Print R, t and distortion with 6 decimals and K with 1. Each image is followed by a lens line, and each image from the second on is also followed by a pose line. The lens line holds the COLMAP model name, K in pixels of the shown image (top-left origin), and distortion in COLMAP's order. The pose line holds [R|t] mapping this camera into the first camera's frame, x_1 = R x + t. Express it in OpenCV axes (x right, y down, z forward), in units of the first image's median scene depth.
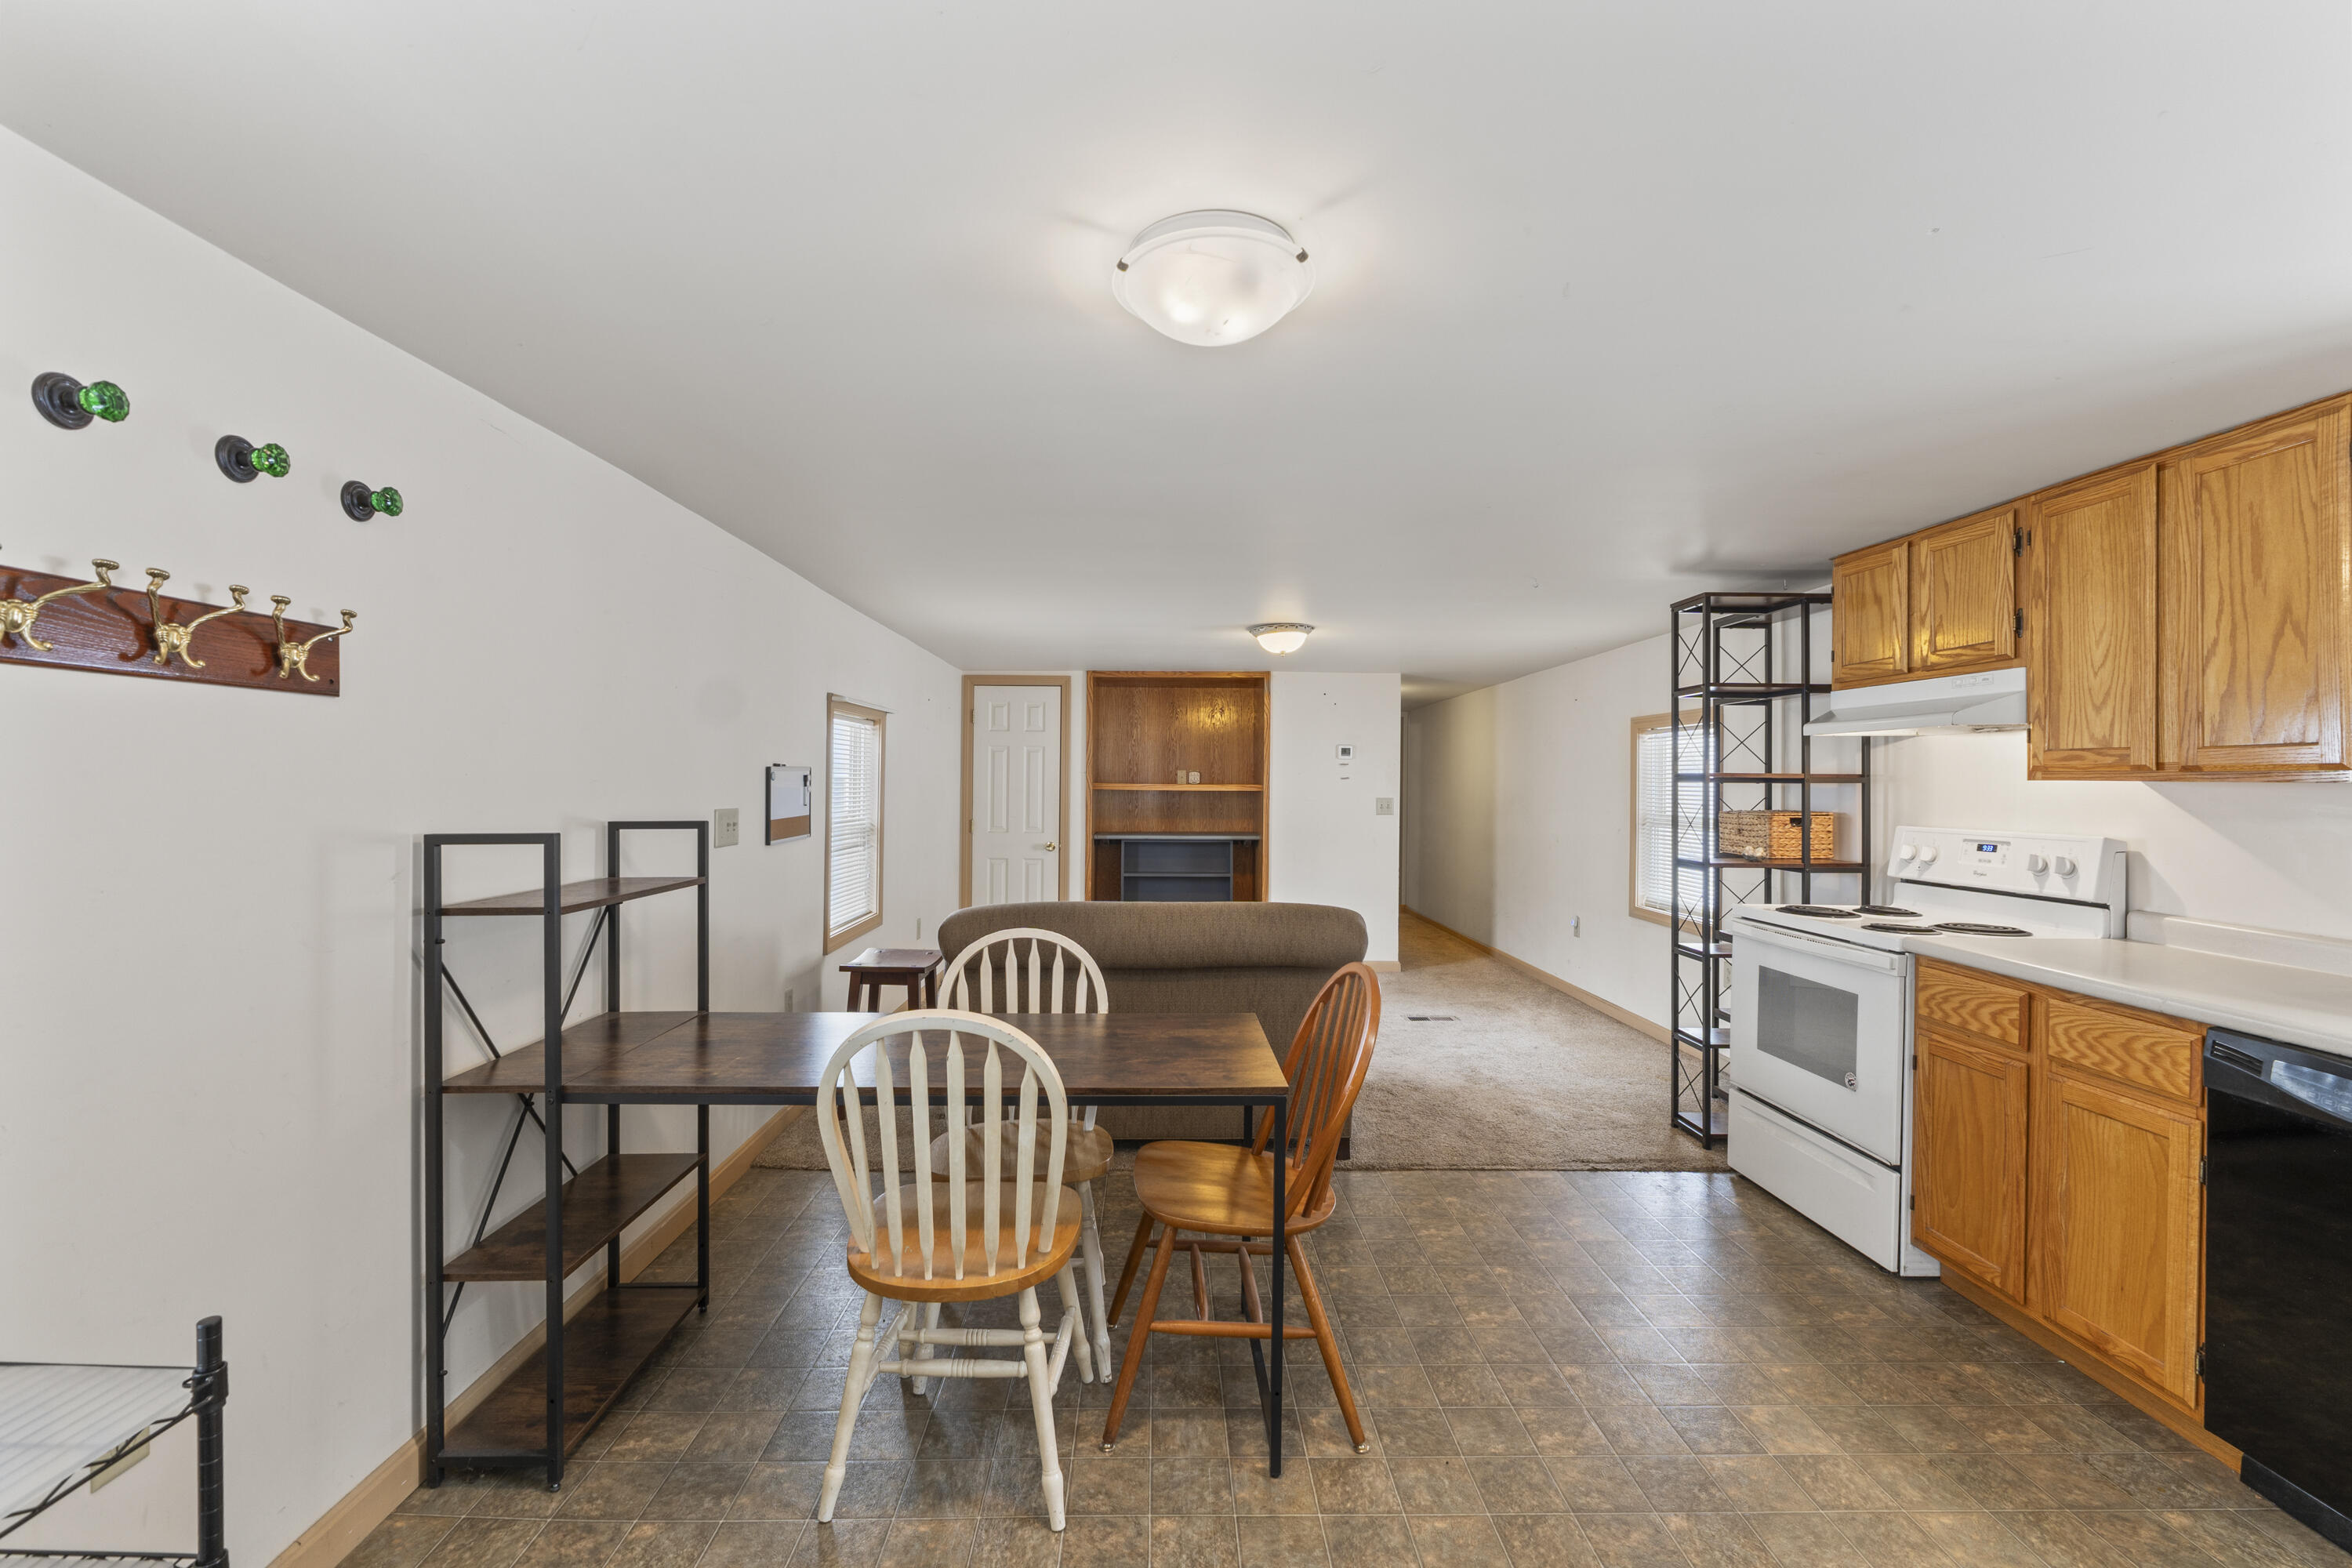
lens RADIAL K [[998.8, 0, 1167.0], [0, 998.8, 775.8], [0, 0, 1]] dist [-0.004775, 0.000250]
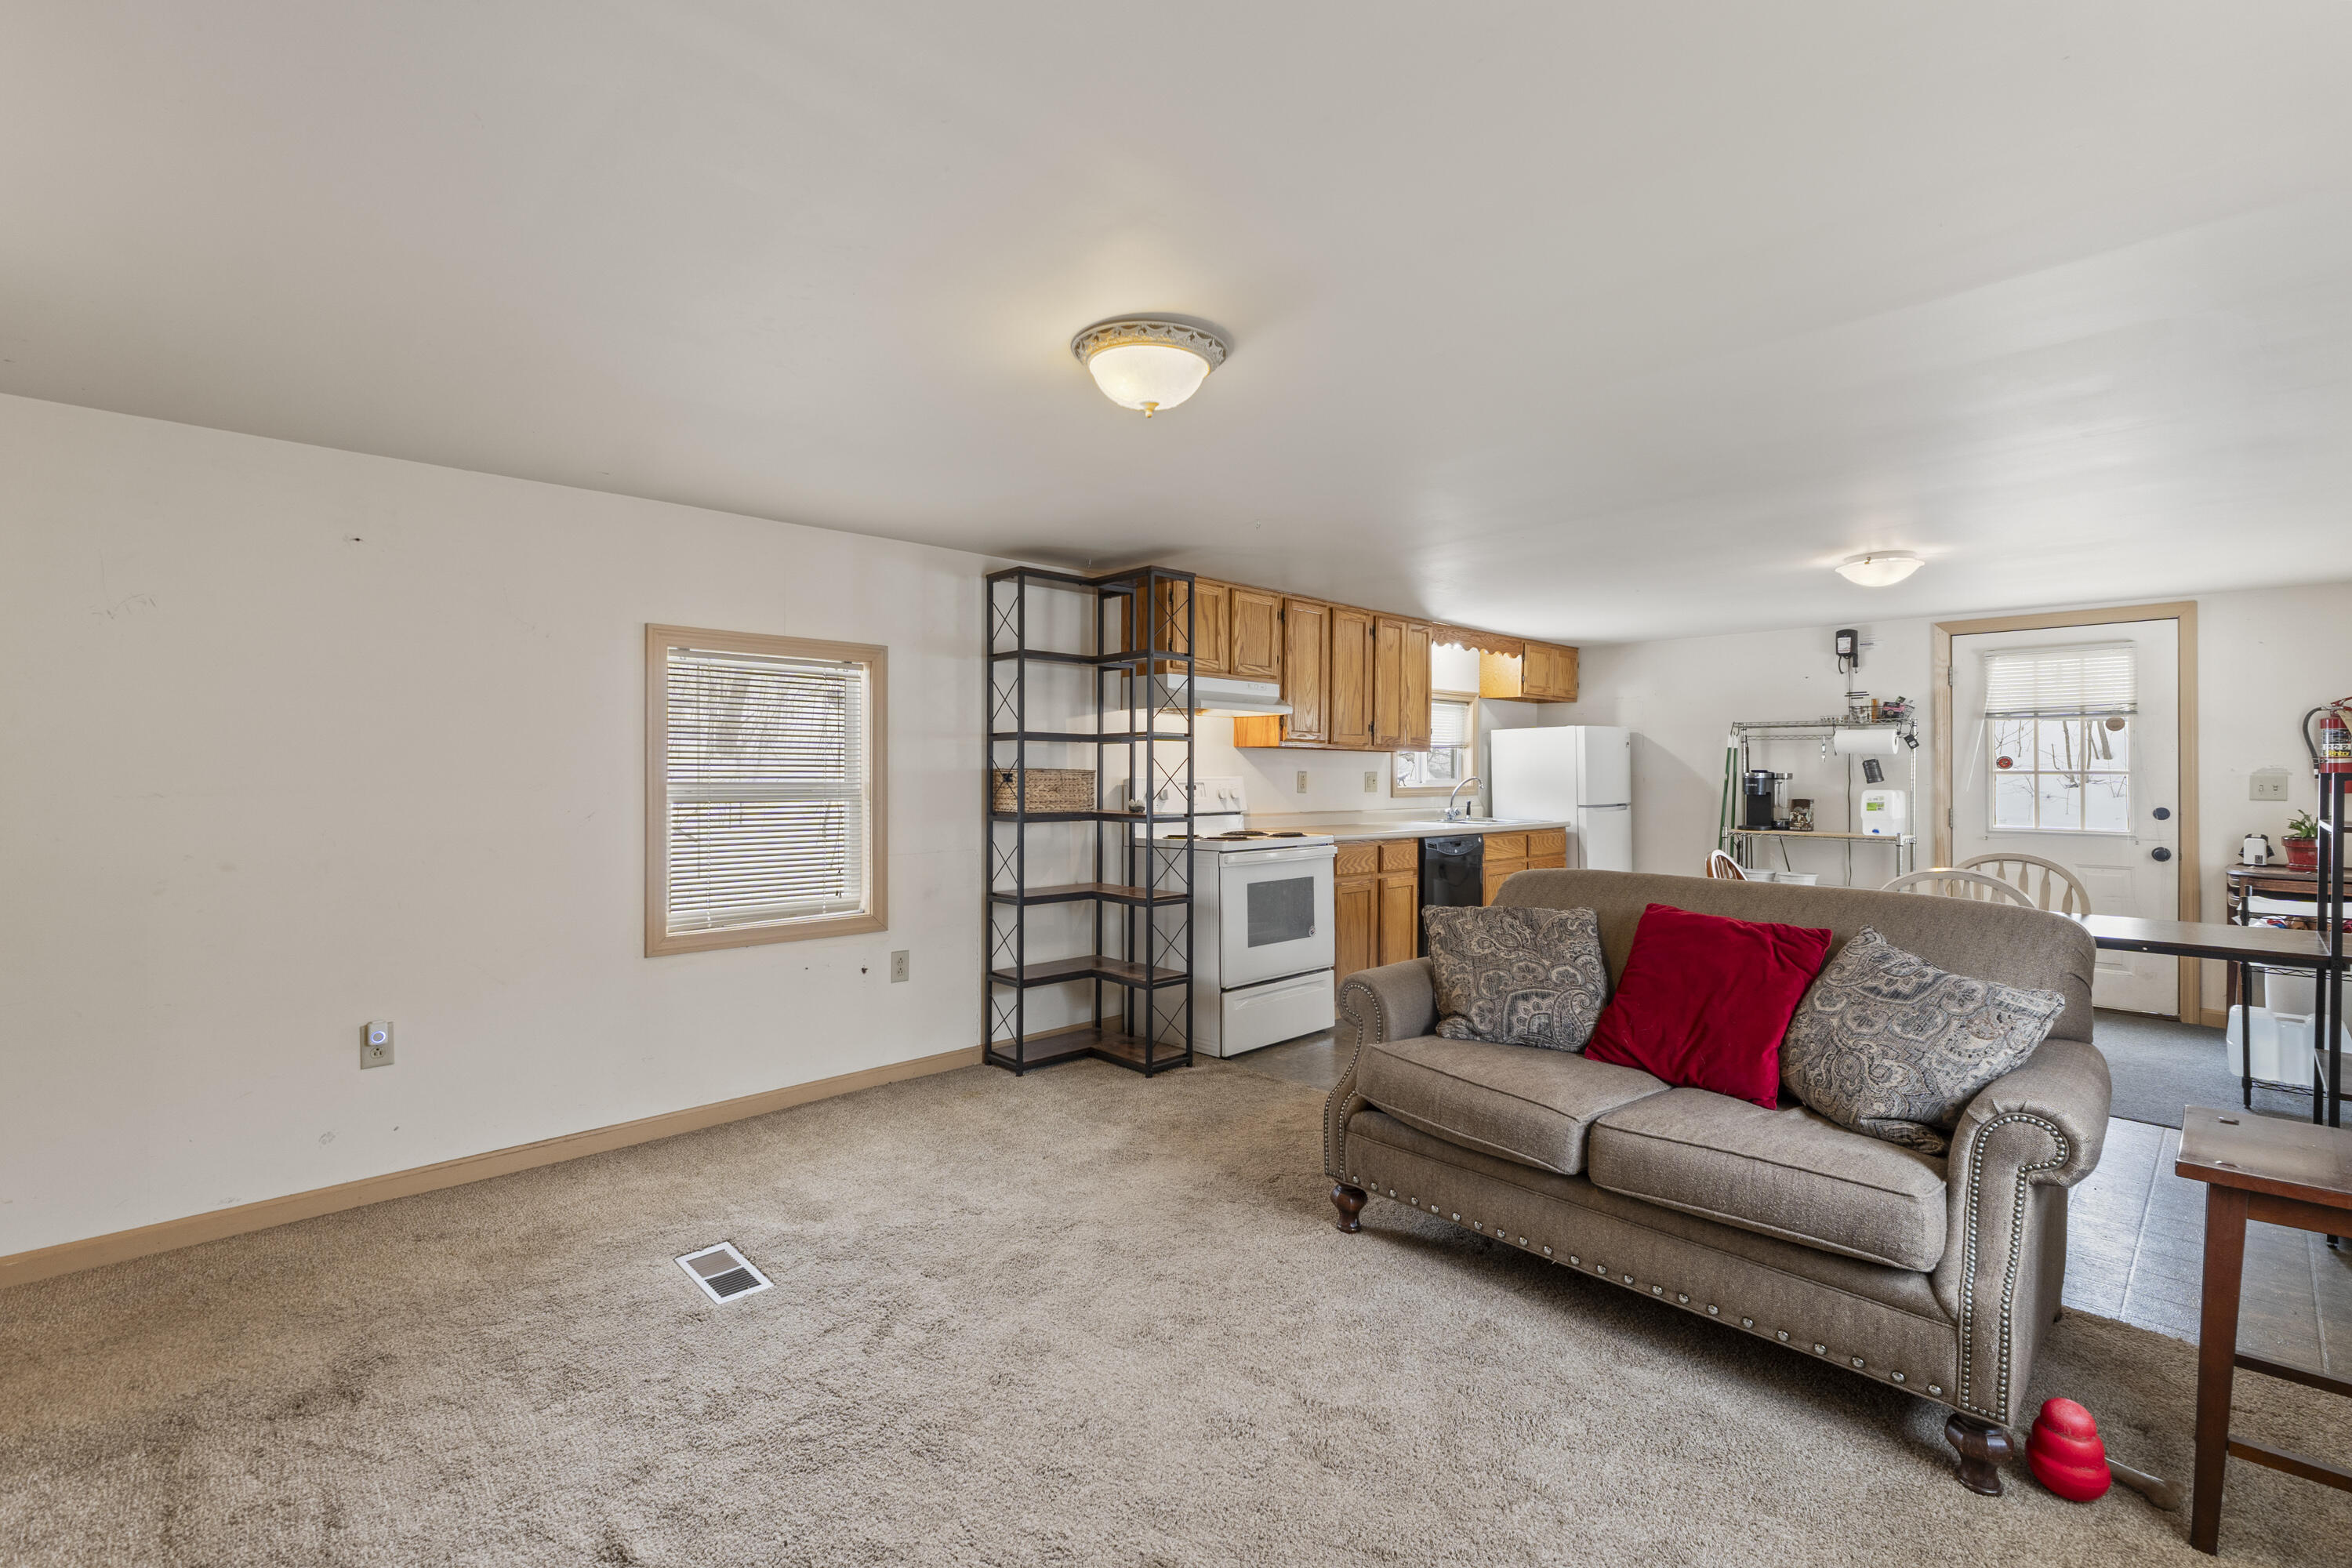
lens RADIAL K [[1043.2, 0, 1164.2], [0, 1043.2, 765.4], [0, 0, 1]] dist [-0.003144, 0.000884]
pose [[-0.679968, -0.003729, 0.733232, -0.403645], [-0.012335, 0.999904, -0.006354, 0.054902], [-0.733138, -0.013364, -0.679949, 2.432599]]
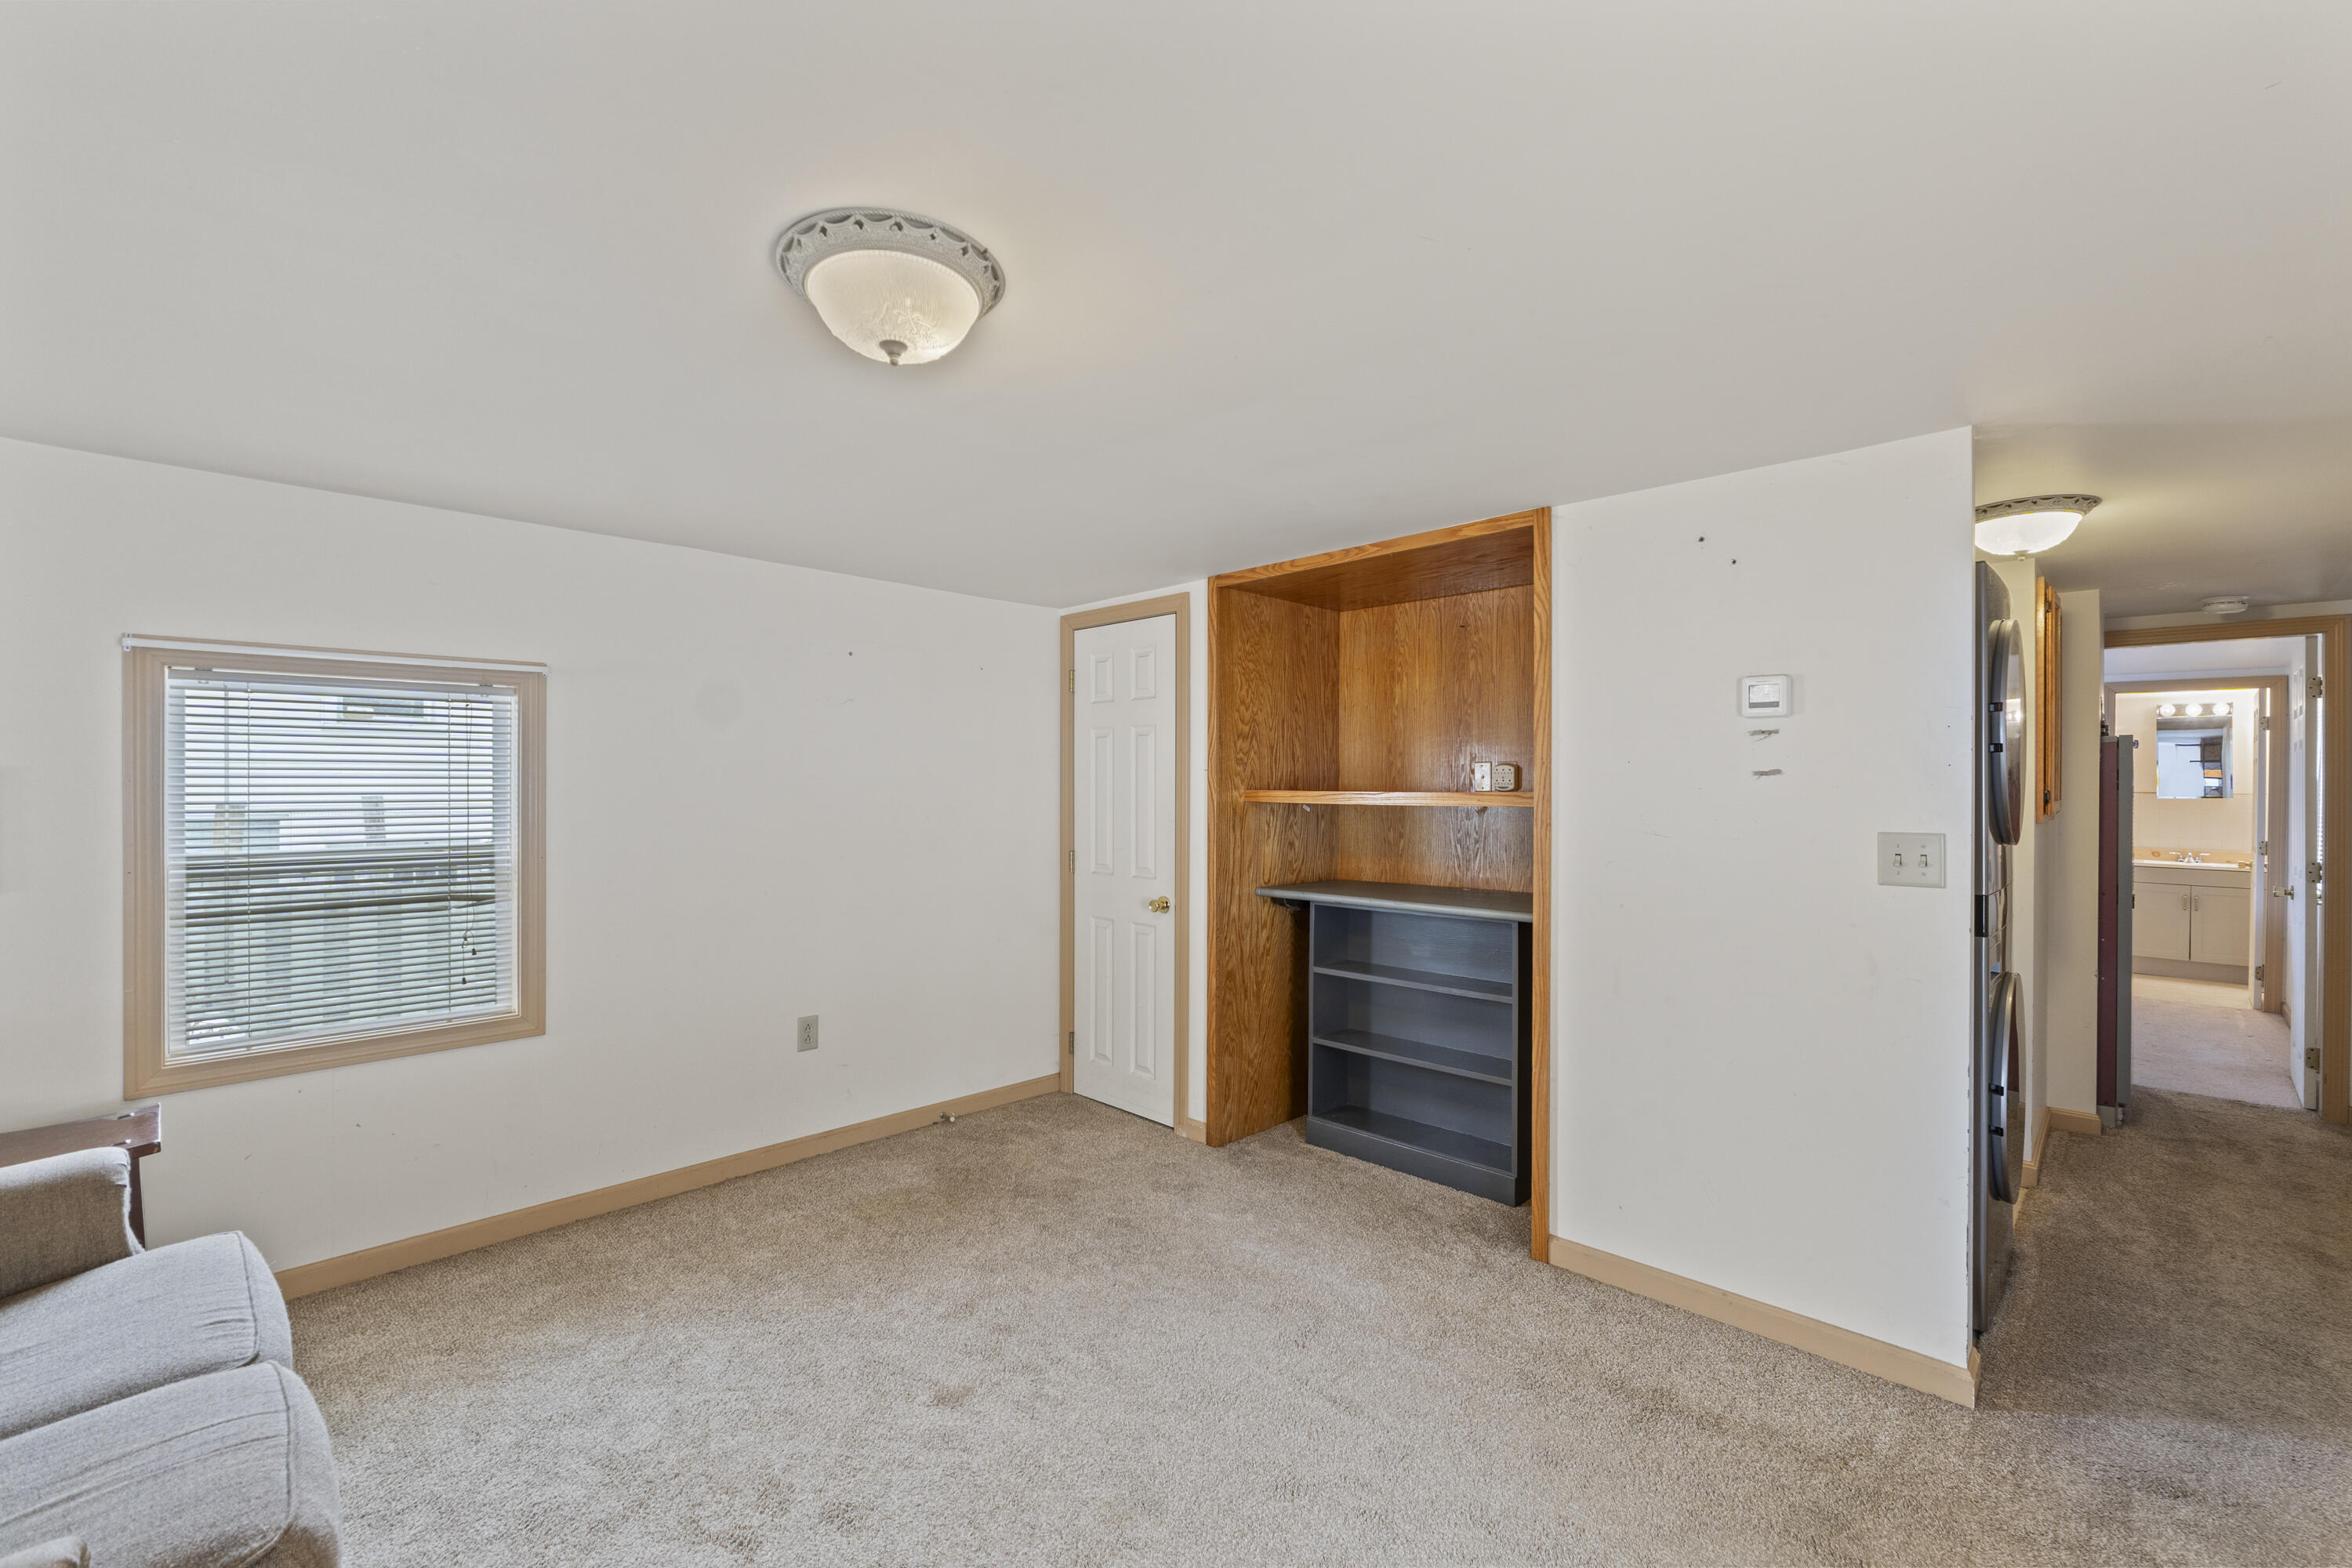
lens RADIAL K [[998.8, 0, 1164.6], [0, 998.8, 790.5], [0, 0, 1]] dist [-0.004775, 0.000250]
pose [[0.711562, -0.003331, -0.702615, 0.705470], [0.007012, 0.999973, 0.002361, 0.015782], [0.702588, -0.006607, 0.711566, 1.578568]]
